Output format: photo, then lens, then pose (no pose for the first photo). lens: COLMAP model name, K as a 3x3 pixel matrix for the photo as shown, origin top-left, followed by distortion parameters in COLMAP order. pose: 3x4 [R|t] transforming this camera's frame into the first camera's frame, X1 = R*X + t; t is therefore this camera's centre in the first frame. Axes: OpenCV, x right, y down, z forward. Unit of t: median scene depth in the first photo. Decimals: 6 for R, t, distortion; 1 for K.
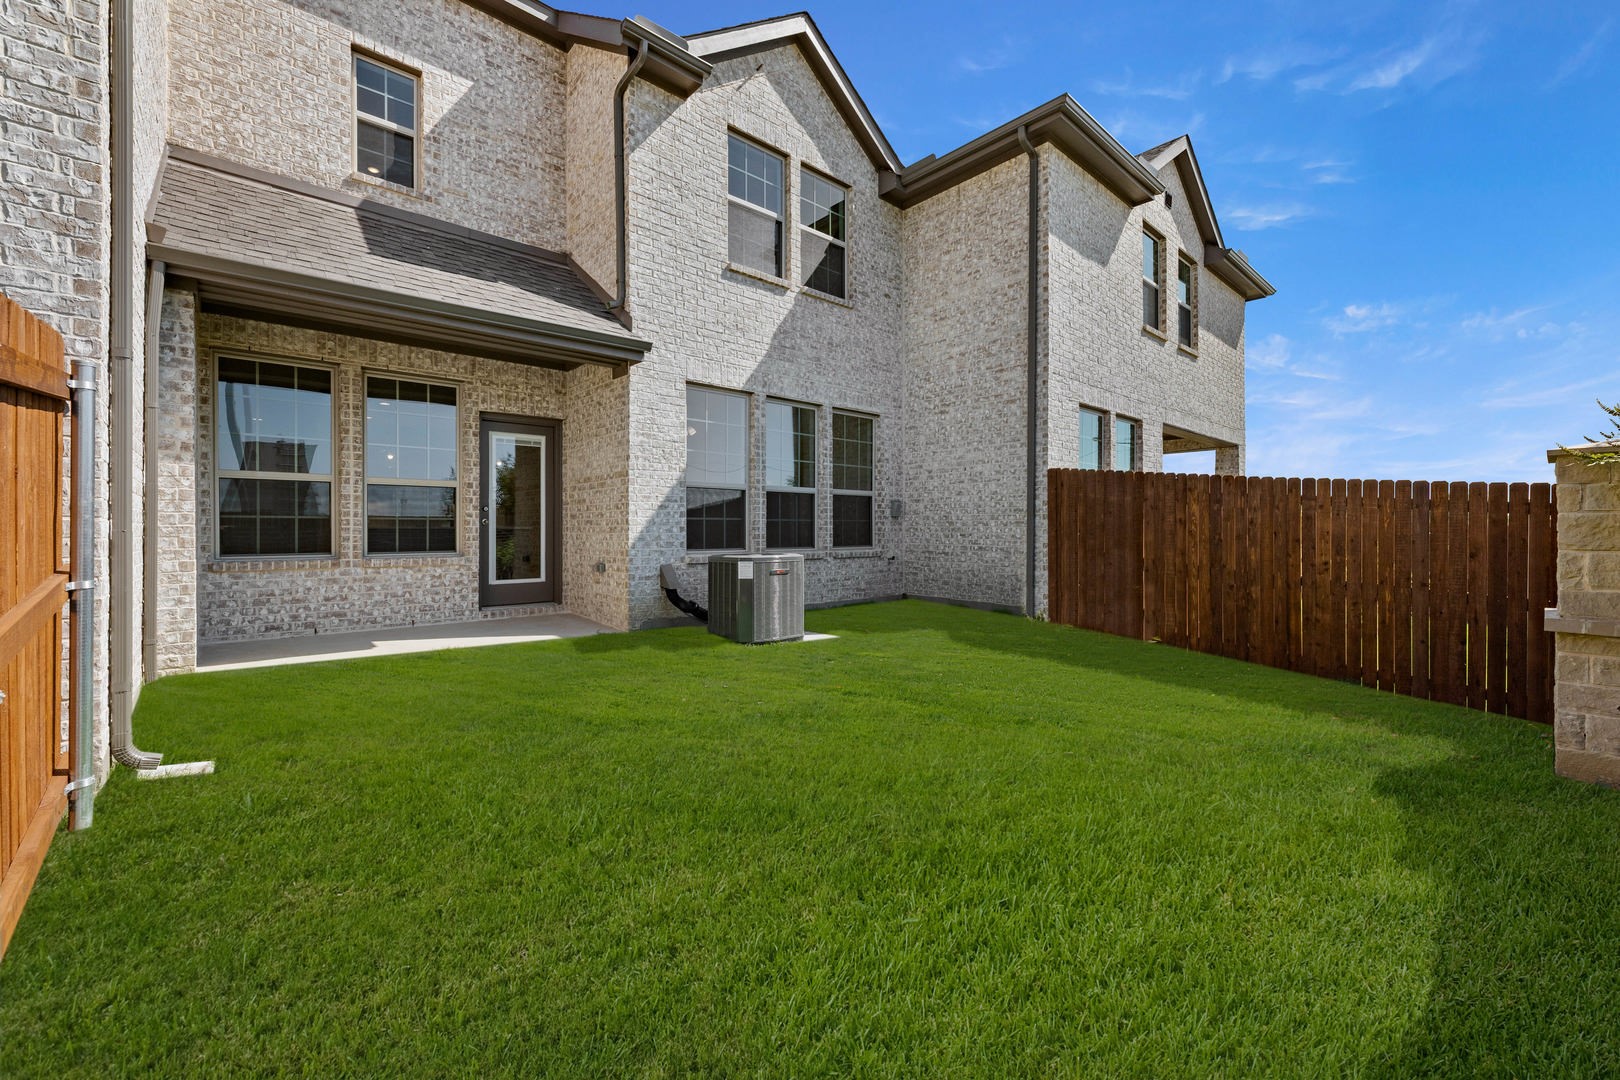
lens RADIAL K [[657.1, 0, 807.6], [0, 657.1, 537.0], [0, 0, 1]] dist [-0.000996, 0.001197]
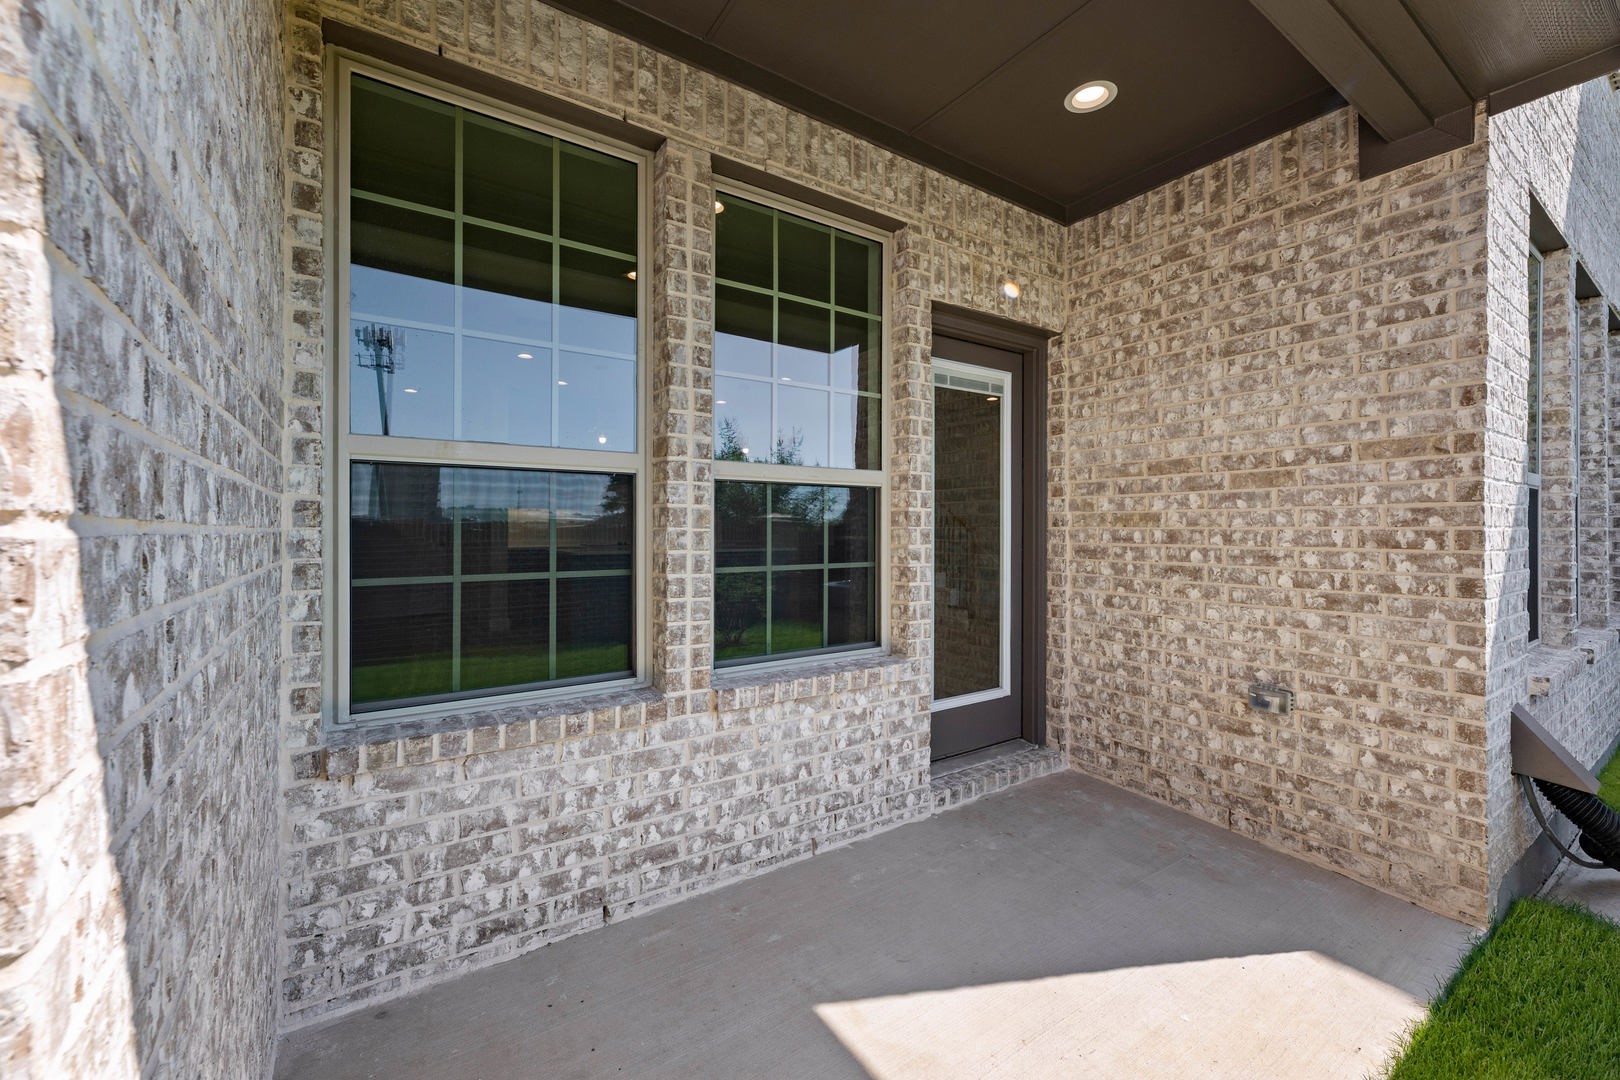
lens RADIAL K [[657.1, 0, 815.1], [0, 657.1, 532.6], [0, 0, 1]] dist [-0.000996, 0.001197]
pose [[0.989322, 0.001339, -0.145737, -0.575067], [-0.002473, 0.999968, -0.007598, -0.049251], [0.145722, 0.007877, 0.989294, 0.658412]]
